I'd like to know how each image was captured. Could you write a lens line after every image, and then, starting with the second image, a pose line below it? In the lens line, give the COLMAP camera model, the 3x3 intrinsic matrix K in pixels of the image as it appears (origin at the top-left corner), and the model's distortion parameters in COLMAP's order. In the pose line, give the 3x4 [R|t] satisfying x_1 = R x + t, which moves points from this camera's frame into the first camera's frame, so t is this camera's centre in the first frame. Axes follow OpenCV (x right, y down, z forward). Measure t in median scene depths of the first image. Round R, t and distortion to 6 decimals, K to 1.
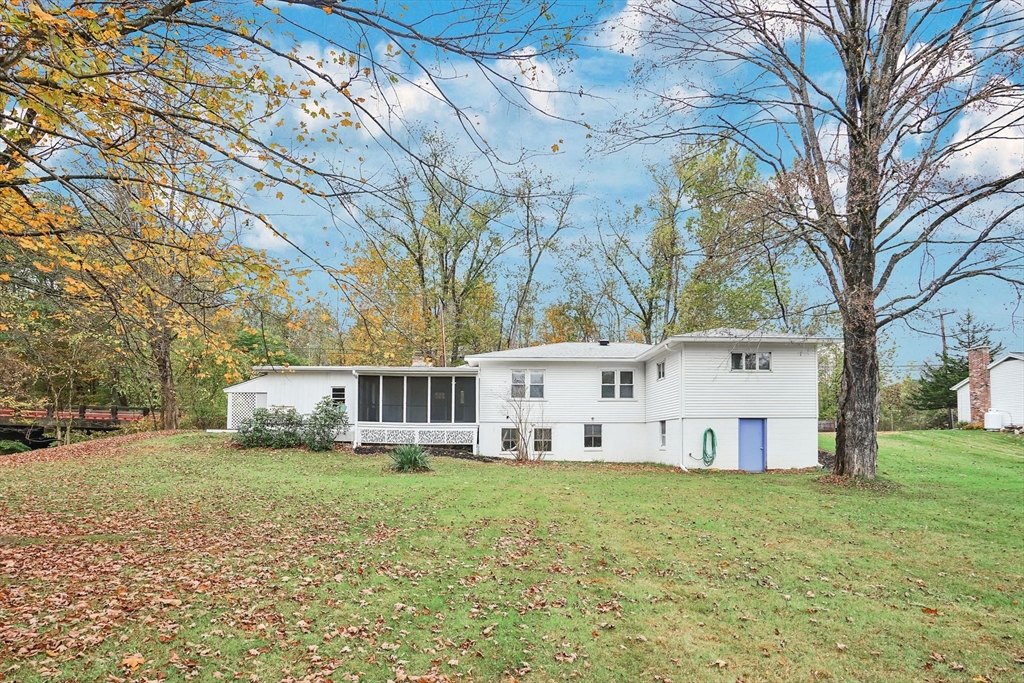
lens RADIAL K [[472.5, 0, 507.5], [0, 472.5, 339.5], [0, 0, 1]] dist [-0.067352, 0.023055]
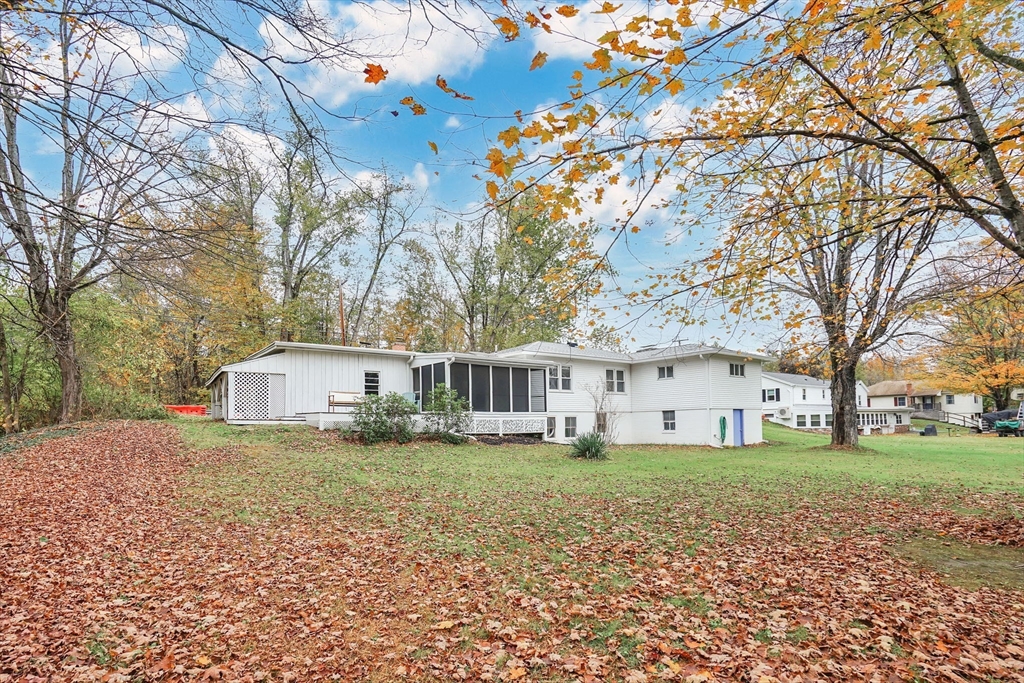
lens RADIAL K [[472.5, 0, 507.5], [0, 472.5, 339.5], [0, 0, 1]] dist [-0.067352, 0.023055]
pose [[0.853881, 0.079409, 0.514374, -0.706818], [-0.094460, 0.995524, 0.003118, 0.016452], [-0.511824, -0.051250, 0.857560, 0.127320]]
